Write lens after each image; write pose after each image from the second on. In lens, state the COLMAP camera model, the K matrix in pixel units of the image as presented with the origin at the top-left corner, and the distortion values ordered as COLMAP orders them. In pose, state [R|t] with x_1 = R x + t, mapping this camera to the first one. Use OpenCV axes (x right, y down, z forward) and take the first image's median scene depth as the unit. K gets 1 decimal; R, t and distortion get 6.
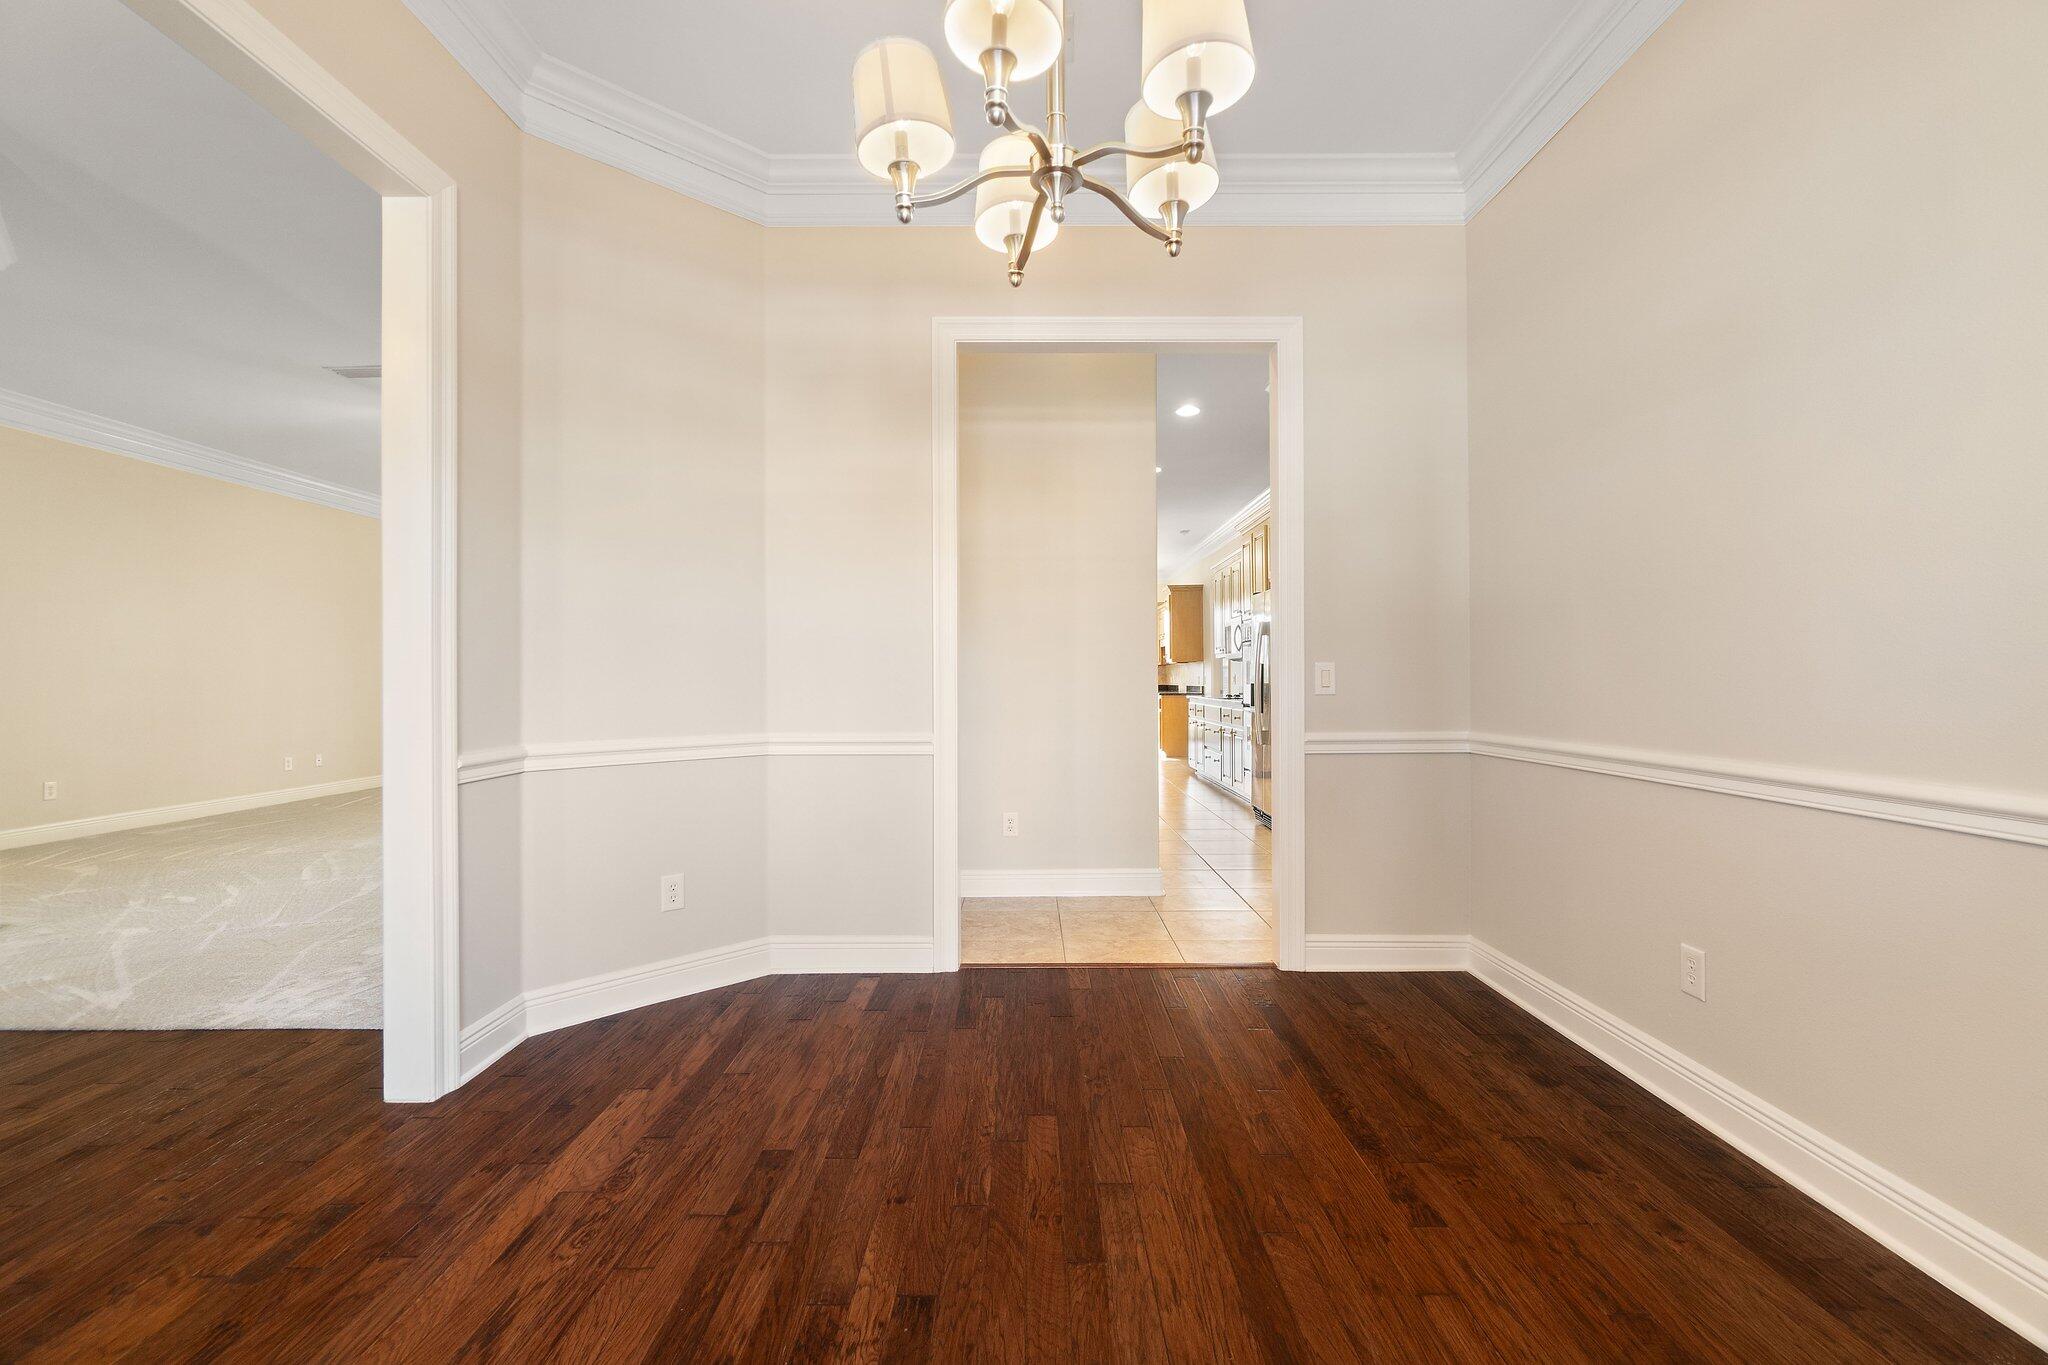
lens RADIAL K [[886.7, 0, 1025.5], [0, 886.7, 682.1], [0, 0, 1]] dist [-0.006580, 0.001311]
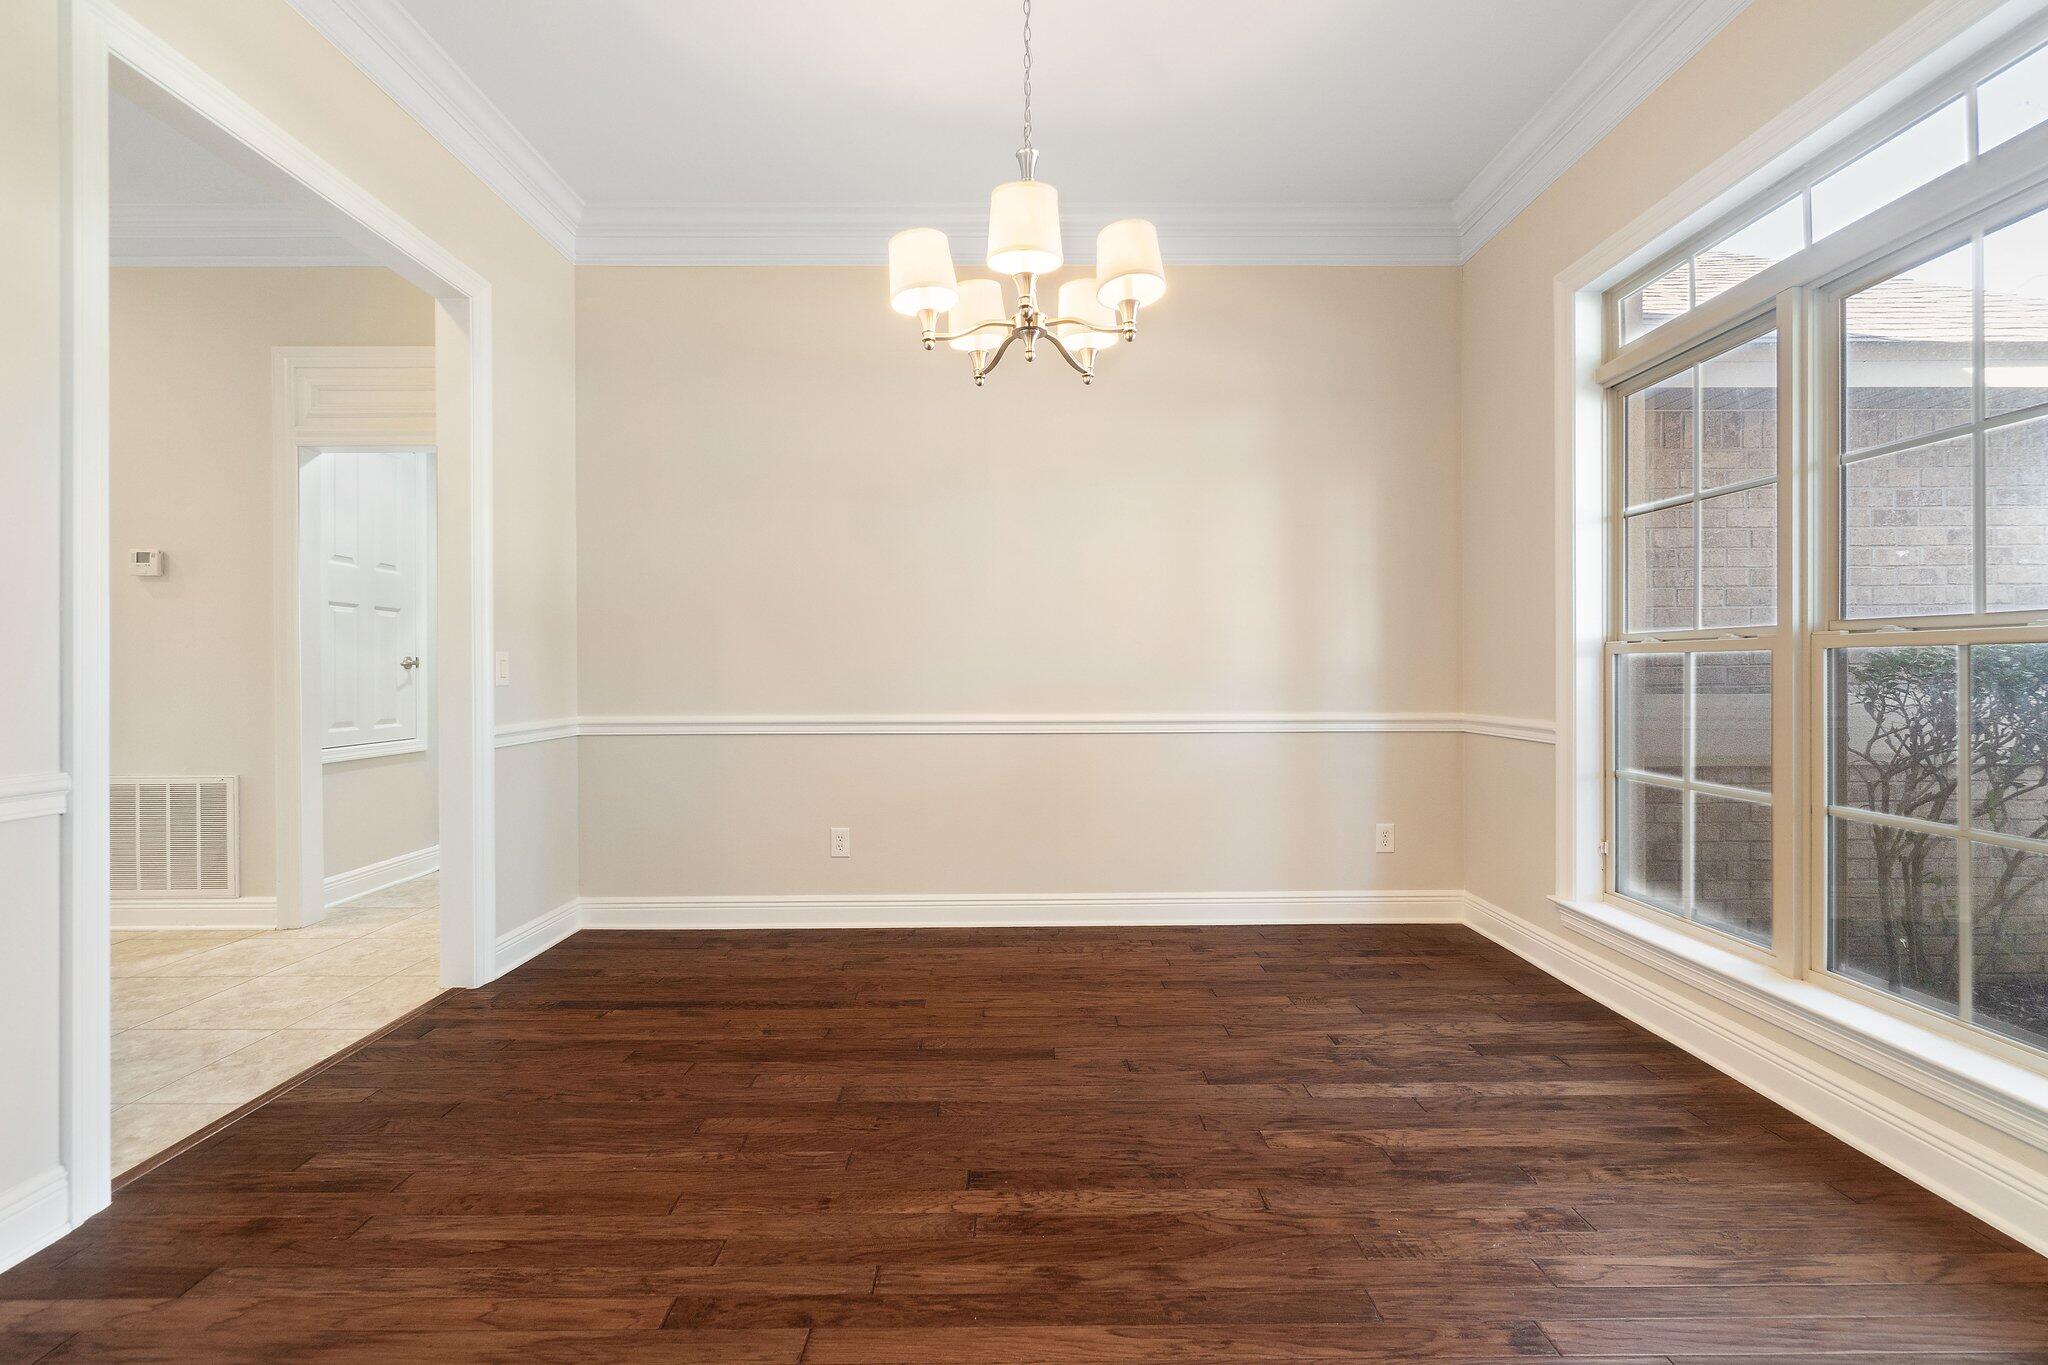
lens RADIAL K [[886.7, 0, 1027.3], [0, 886.7, 674.0], [0, 0, 1]] dist [-0.006580, 0.001311]
pose [[-0.016590, -0.003248, 0.999857, -0.997142], [0.003642, 0.999988, 0.003308, 0.000521], [-0.999856, 0.003696, -0.016578, 0.702912]]
